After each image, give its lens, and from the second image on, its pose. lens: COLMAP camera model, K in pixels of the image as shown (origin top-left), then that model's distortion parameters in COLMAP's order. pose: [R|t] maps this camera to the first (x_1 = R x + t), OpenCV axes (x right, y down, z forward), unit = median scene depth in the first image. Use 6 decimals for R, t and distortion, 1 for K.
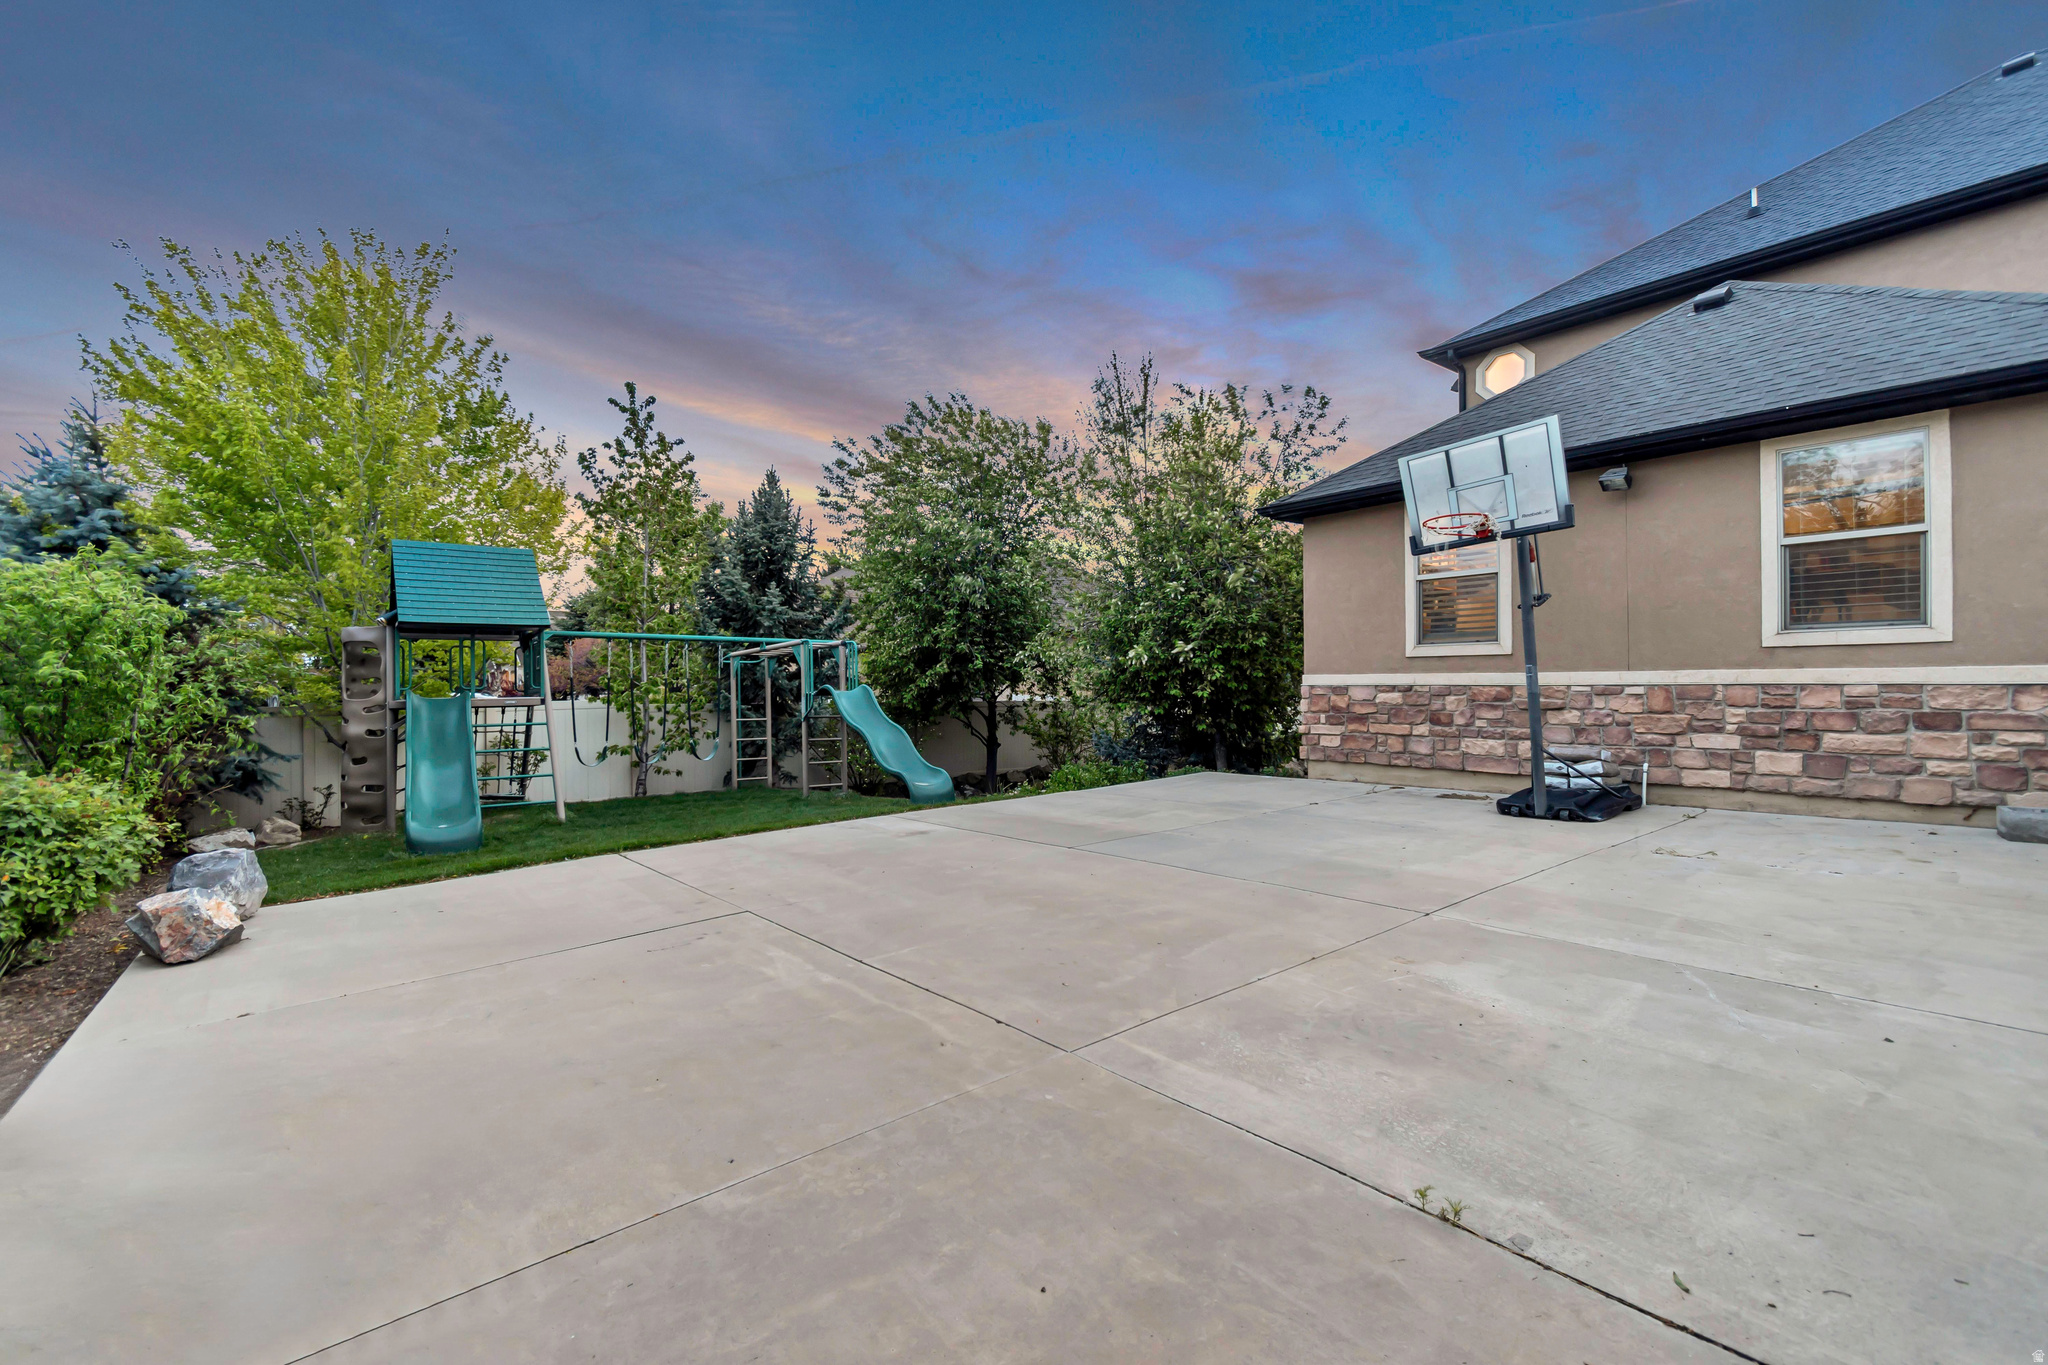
lens RADIAL K [[891.3, 0, 1023.2], [0, 891.3, 688.8], [0, 0, 1]] dist [0.001717, 0.000168]
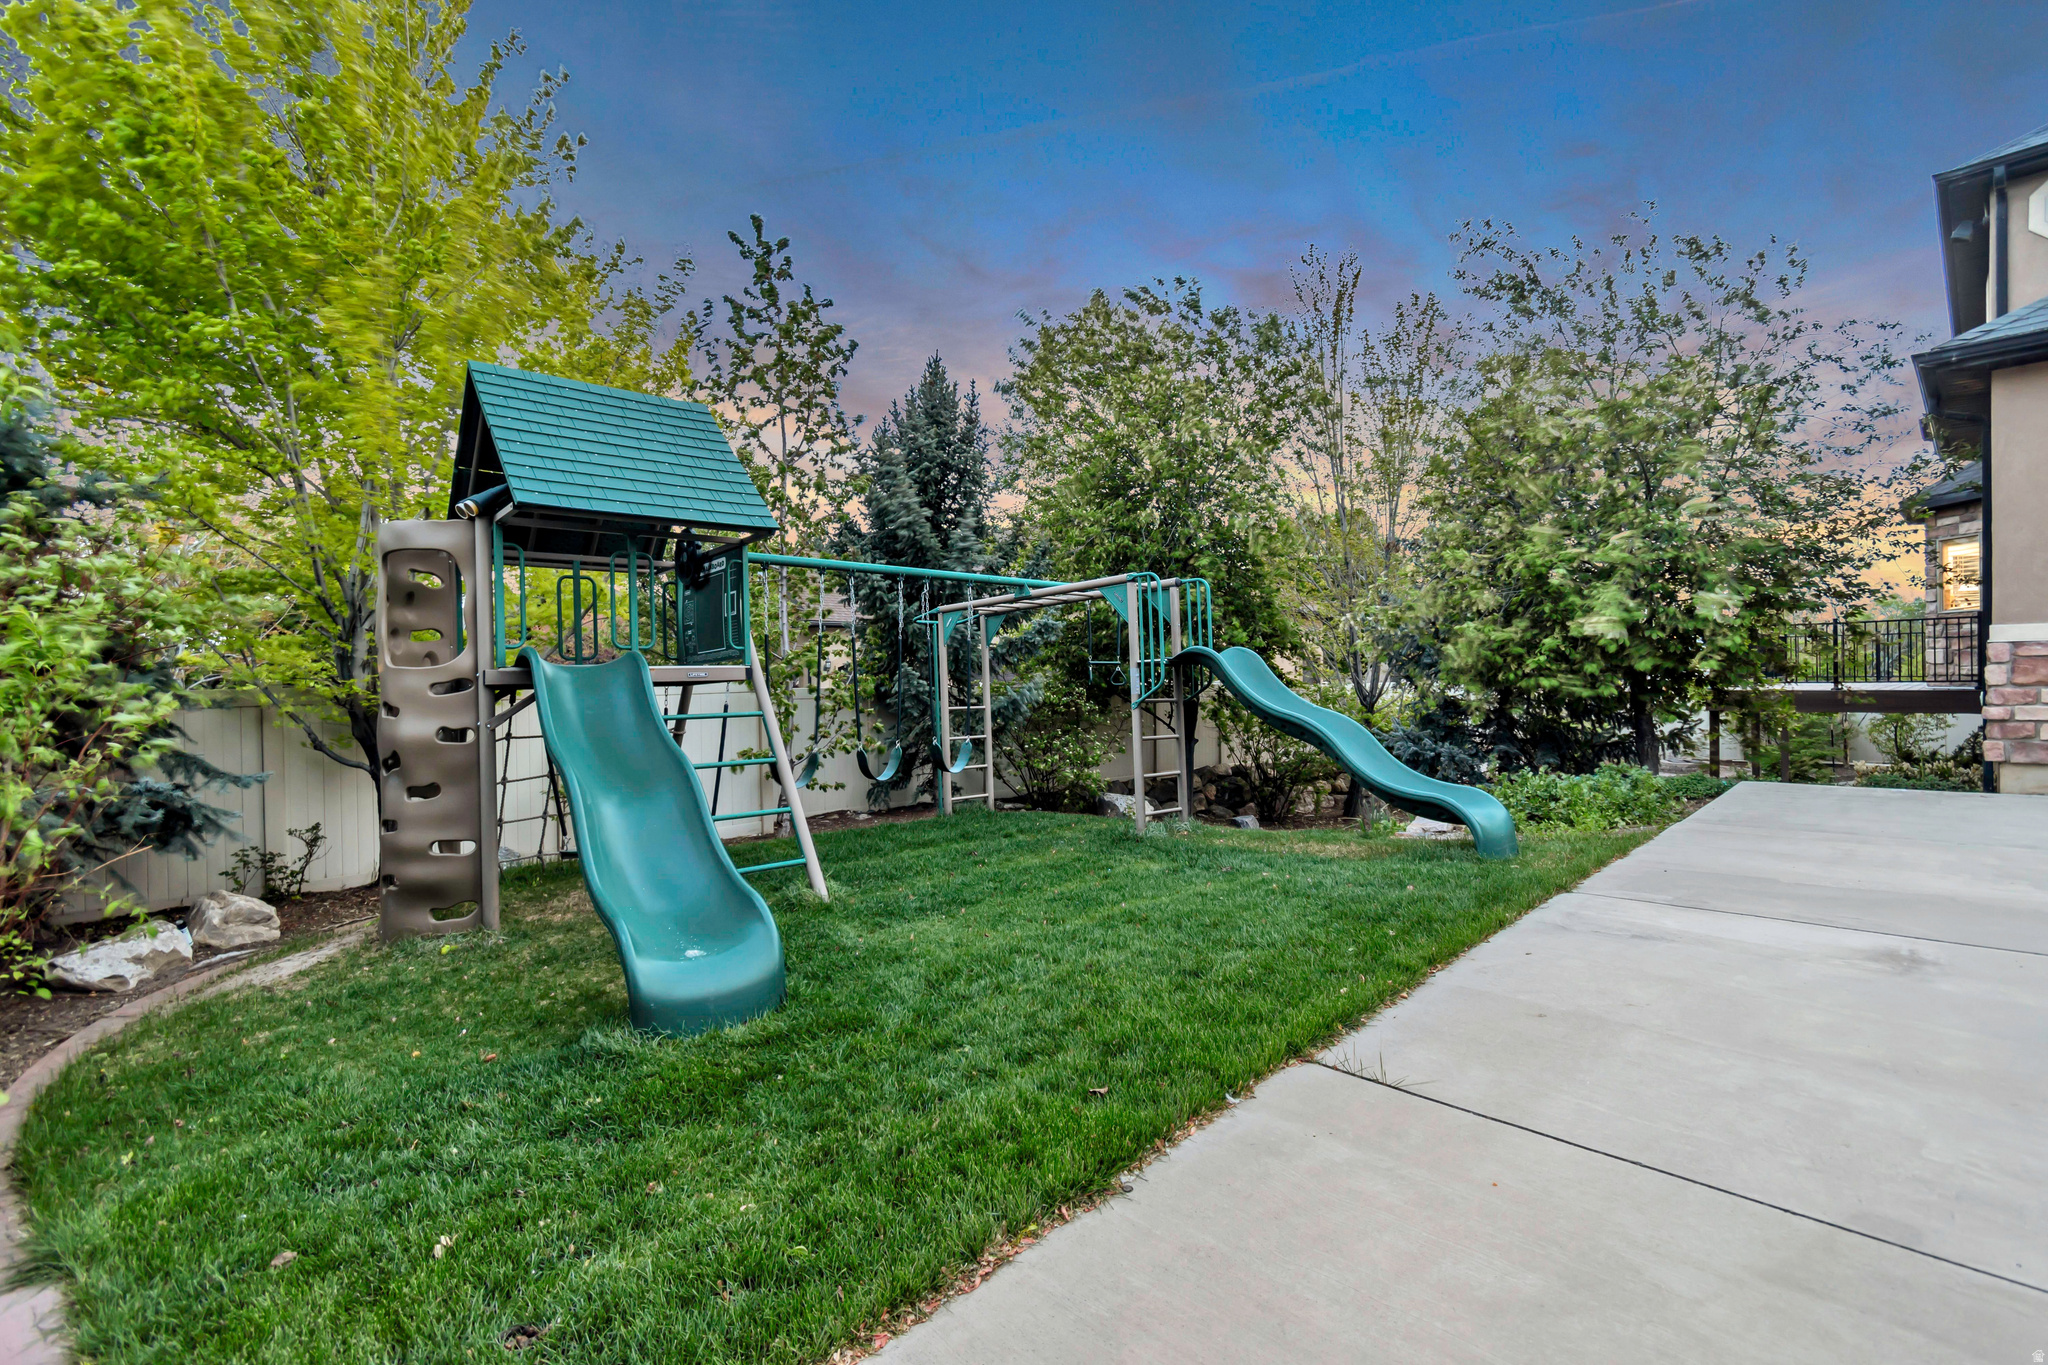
lens RADIAL K [[899.8, 0, 1026.7], [0, 899.8, 681.2], [0, 0, 1]] dist [0.000912, 0.000556]
pose [[0.997784, -0.006365, 0.066239, -0.431477], [0.006608, 0.999972, -0.003449, 0.023235], [-0.066215, 0.003879, 0.997798, 0.467788]]
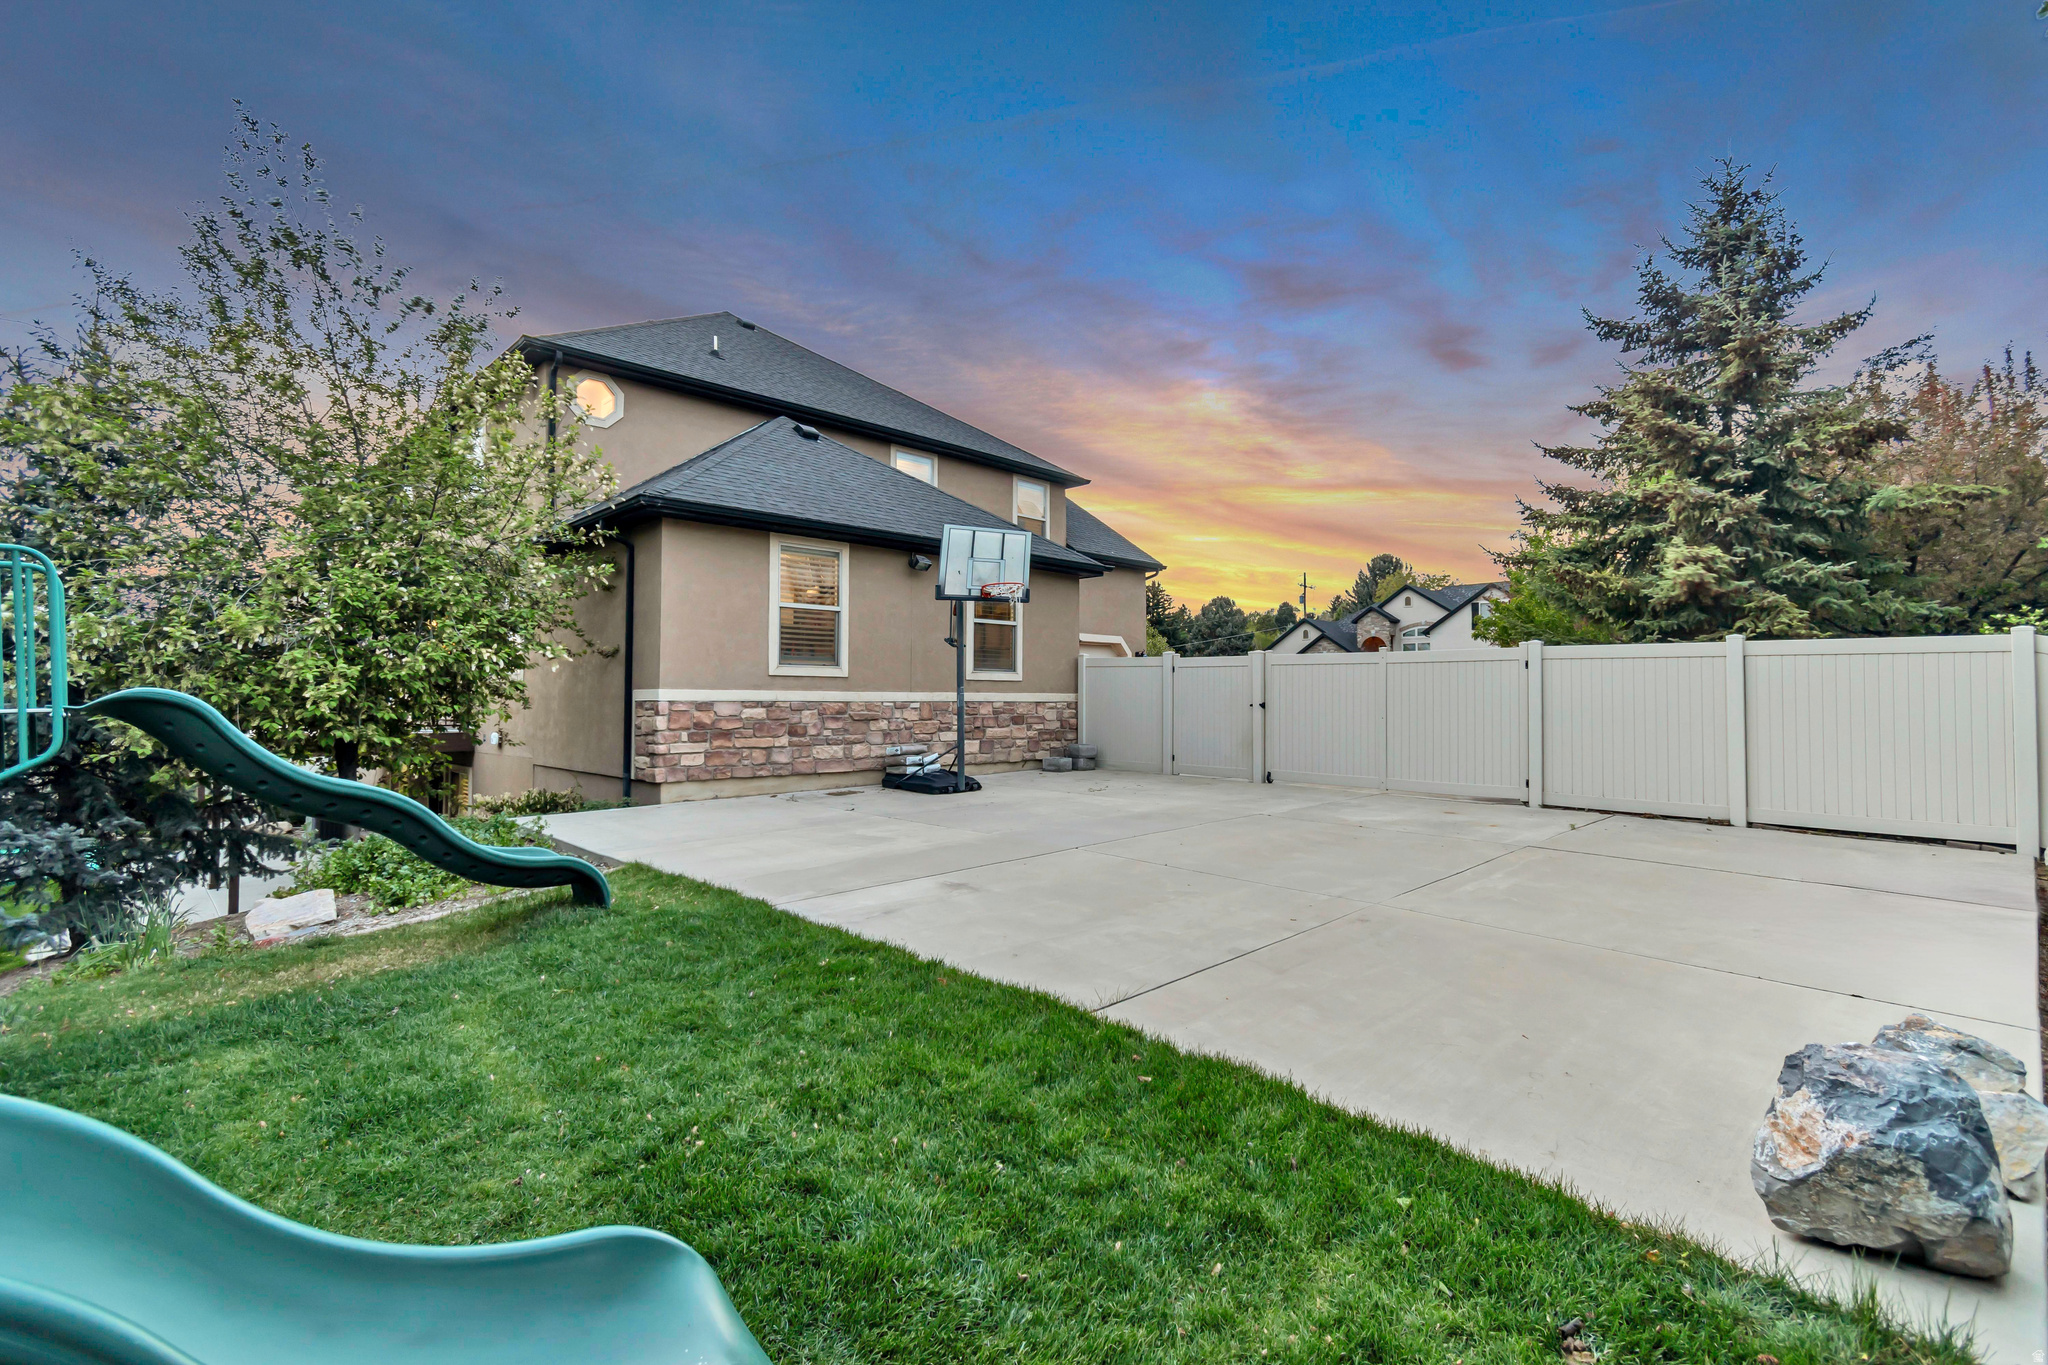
lens RADIAL K [[920.4, 0, 1025.3], [0, 920.4, 689.4], [0, 0, 1]] dist [-0.000145, -0.000057]
pose [[-0.084637, 0.020872, 0.996193, -0.714110], [0.006728, 0.999770, -0.020375, 0.006477], [-0.996389, 0.004978, -0.084758, 0.782346]]
